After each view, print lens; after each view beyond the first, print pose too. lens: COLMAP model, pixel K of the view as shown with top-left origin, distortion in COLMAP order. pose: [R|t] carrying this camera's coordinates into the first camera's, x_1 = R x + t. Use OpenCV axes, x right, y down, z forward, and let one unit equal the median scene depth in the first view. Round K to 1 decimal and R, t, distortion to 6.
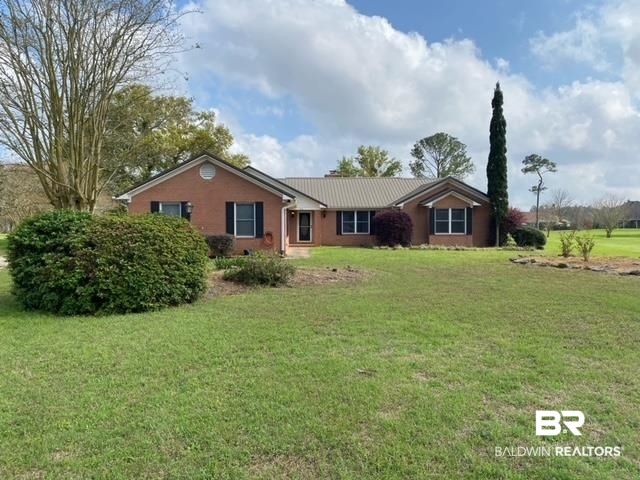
lens RADIAL K [[535.7, 0, 287.4], [0, 535.7, 240.2], [0, 0, 1]] dist [0.051150, -0.089120]
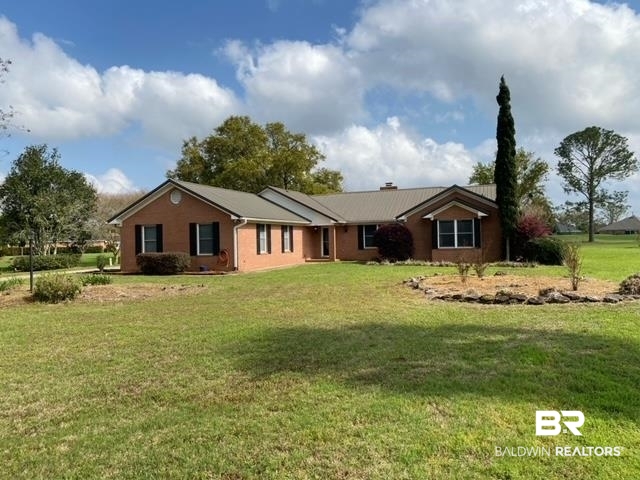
lens RADIAL K [[535.7, 0, 287.4], [0, 535.7, 240.2], [0, 0, 1]] dist [0.051150, -0.089120]
pose [[0.920557, -0.019284, -0.390132, 0.395380], [0.011031, 0.999666, -0.023384, -0.006442], [0.390453, 0.017223, 0.920462, 0.048594]]
